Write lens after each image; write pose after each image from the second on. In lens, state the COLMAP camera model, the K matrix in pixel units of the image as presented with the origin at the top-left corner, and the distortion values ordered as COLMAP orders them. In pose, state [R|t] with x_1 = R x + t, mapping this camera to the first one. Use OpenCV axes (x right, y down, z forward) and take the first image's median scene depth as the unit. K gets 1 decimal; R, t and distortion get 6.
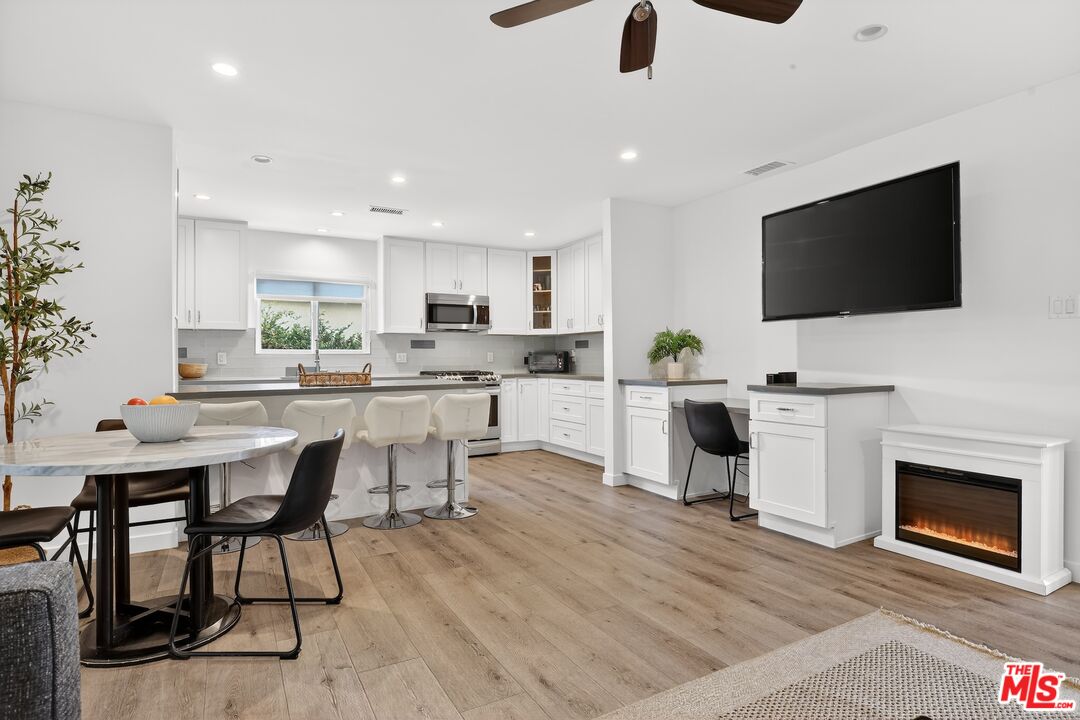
lens RADIAL K [[561.0, 0, 542.2], [0, 561.0, 357.4], [0, 0, 1]] dist [-0.021765, 0.002682]
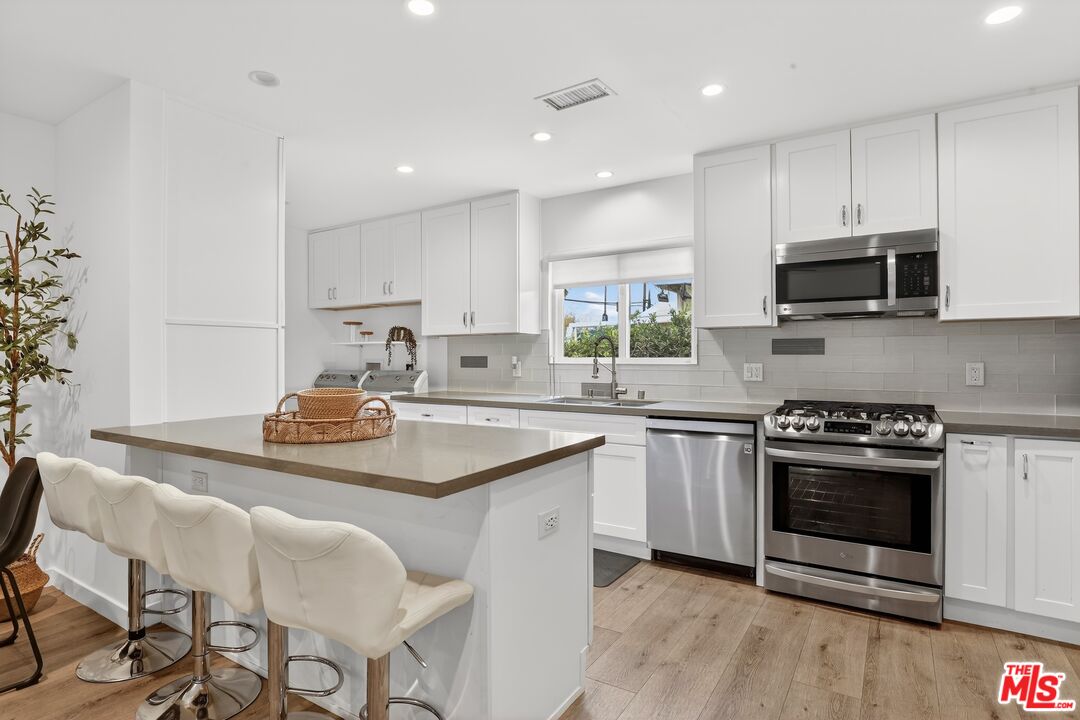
lens RADIAL K [[561.0, 0, 541.1], [0, 561.0, 356.4], [0, 0, 1]] dist [-0.021765, 0.002682]
pose [[0.468460, 0.004038, -0.883475, 0.134893], [0.002764, 0.999978, 0.006036, -0.018960], [0.883480, -0.005269, 0.468439, 0.579644]]
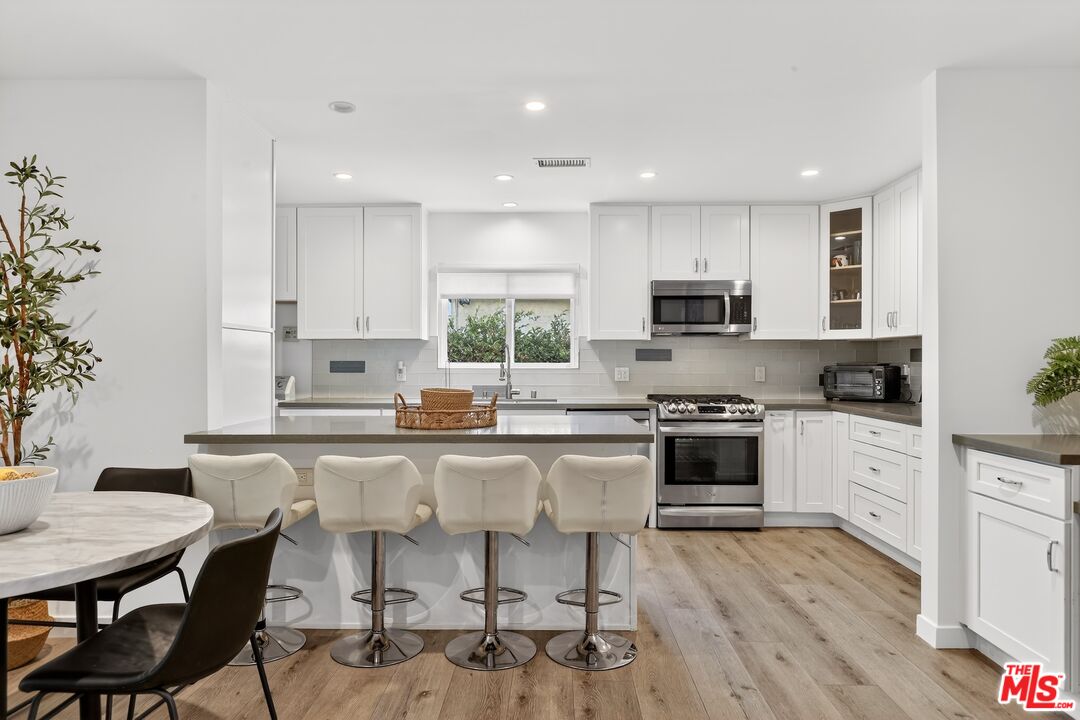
lens RADIAL K [[664.1, 0, 540.1], [0, 664.1, 364.1], [0, 0, 1]] dist [-0.003406, -0.000351]
pose [[0.858030, 0.009297, -0.513516, 0.093125], [-0.004961, 0.999940, 0.009815, -0.020461], [0.513576, -0.005874, 0.858024, 0.233221]]
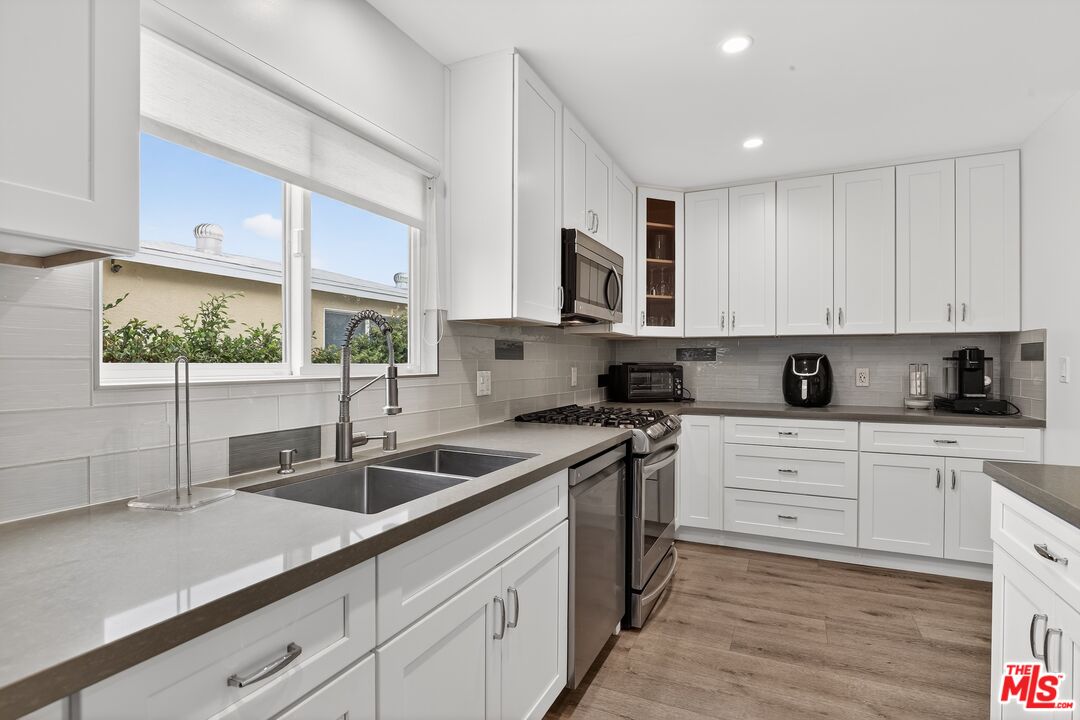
lens RADIAL K [[530.0, 0, 540.4], [0, 530.0, 362.1], [0, 0, 1]] dist [-0.023159, -0.000277]
pose [[0.816145, 0.005653, 0.577820, -0.447562], [-0.005847, 0.999982, -0.001525, -0.014500], [-0.577818, -0.002133, 0.816163, 0.686660]]
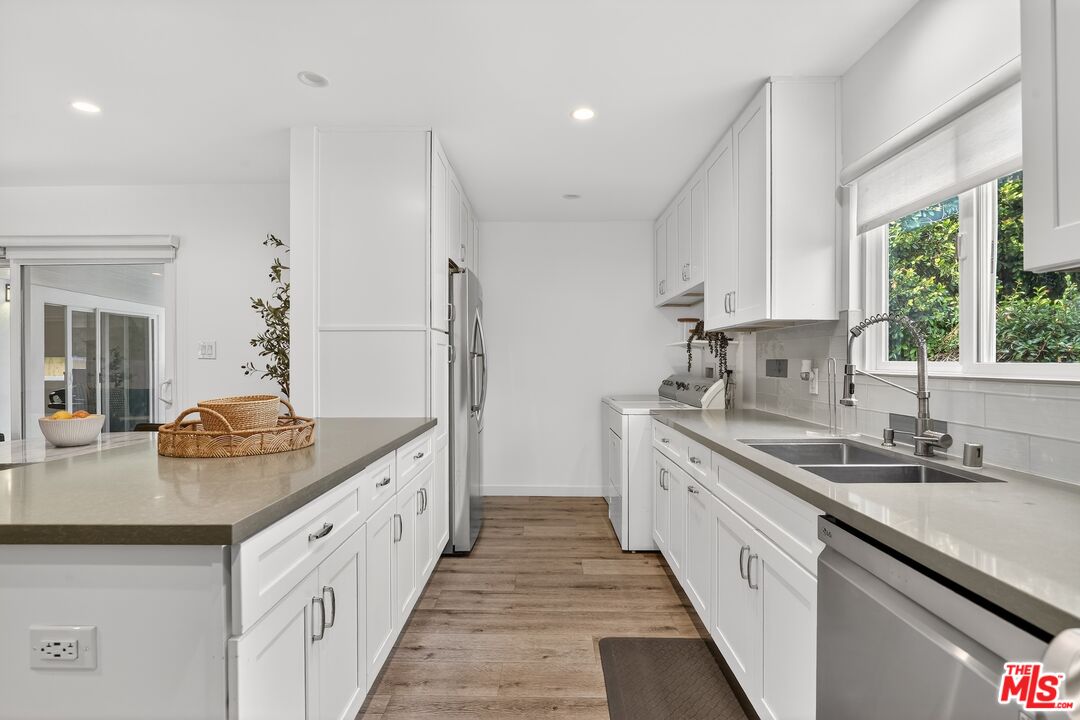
lens RADIAL K [[561.0, 0, 539.1], [0, 561.0, 362.1], [0, 0, 1]] dist [-0.021765, 0.002682]
pose [[-0.497819, 0.006422, -0.867257, -0.045173], [0.004884, 0.999977, 0.004601, -0.016049], [0.867267, -0.001945, -0.497839, 0.915907]]
